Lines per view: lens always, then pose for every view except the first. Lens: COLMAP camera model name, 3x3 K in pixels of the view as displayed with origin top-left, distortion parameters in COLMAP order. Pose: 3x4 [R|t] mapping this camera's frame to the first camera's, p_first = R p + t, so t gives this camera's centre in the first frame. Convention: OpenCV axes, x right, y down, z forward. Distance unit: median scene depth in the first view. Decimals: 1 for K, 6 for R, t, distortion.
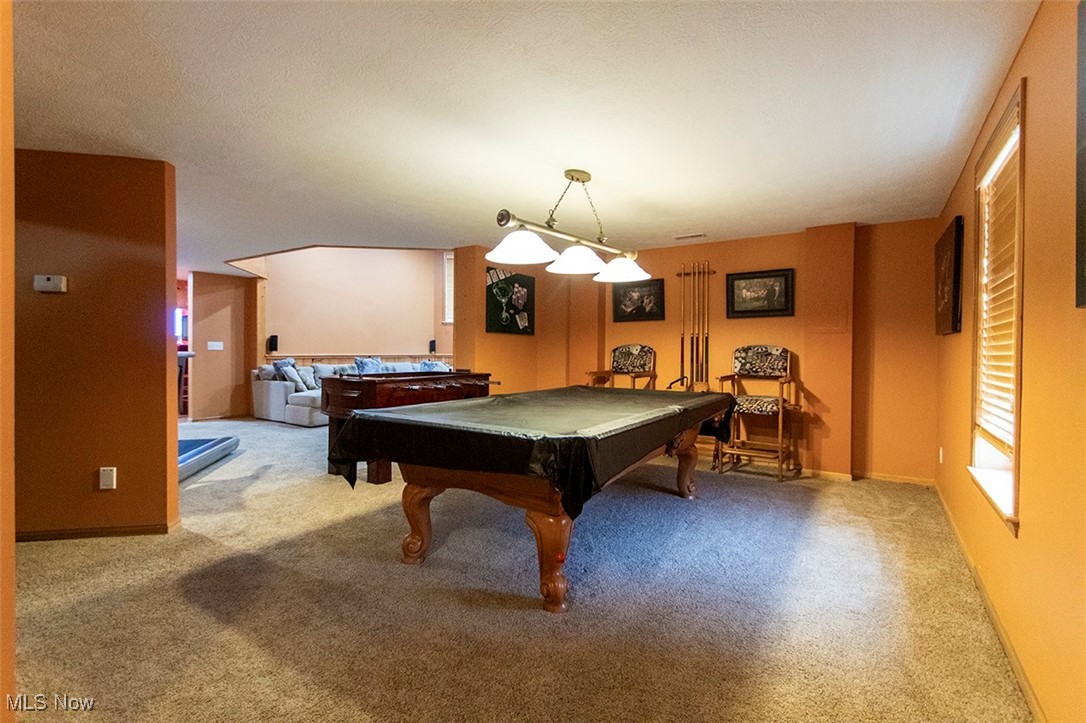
lens RADIAL K [[503.2, 0, 542.8], [0, 503.2, 358.0], [0, 0, 1]] dist [0.001546, 0.000223]
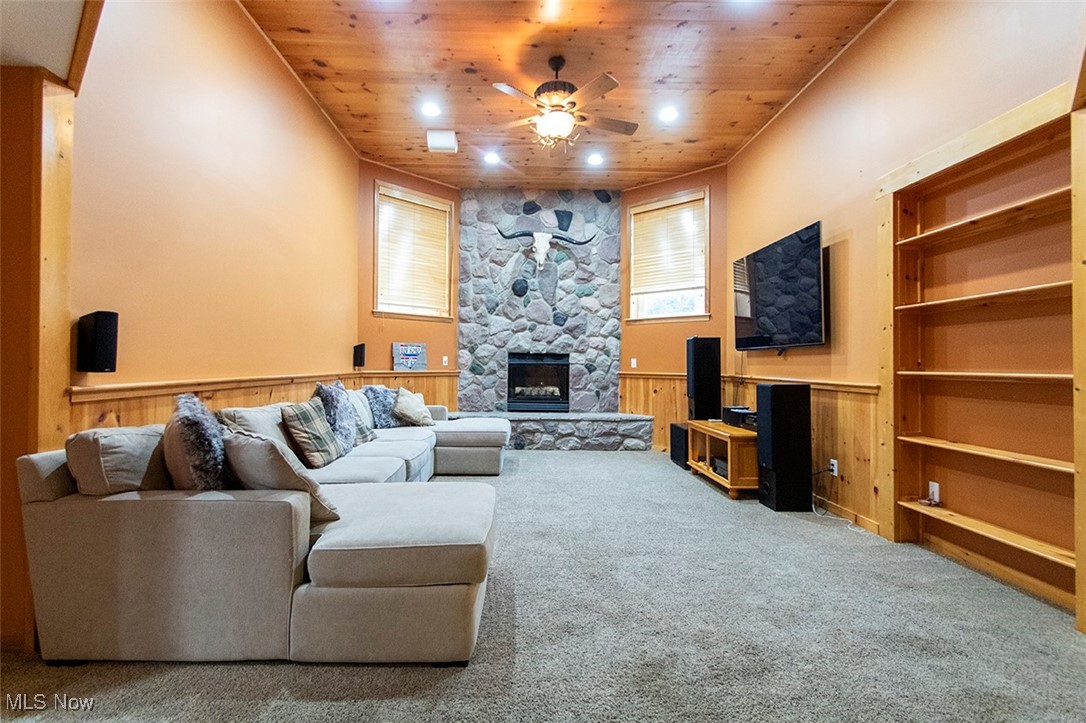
lens RADIAL K [[503.2, 0, 541.9], [0, 503.2, 361.4], [0, 0, 1]] dist [0.001546, 0.000223]
pose [[0.813177, -0.000969, 0.582016, -0.500649], [0.009584, 0.999885, -0.011725, -0.013677], [-0.581938, 0.015113, 0.813093, 0.650081]]
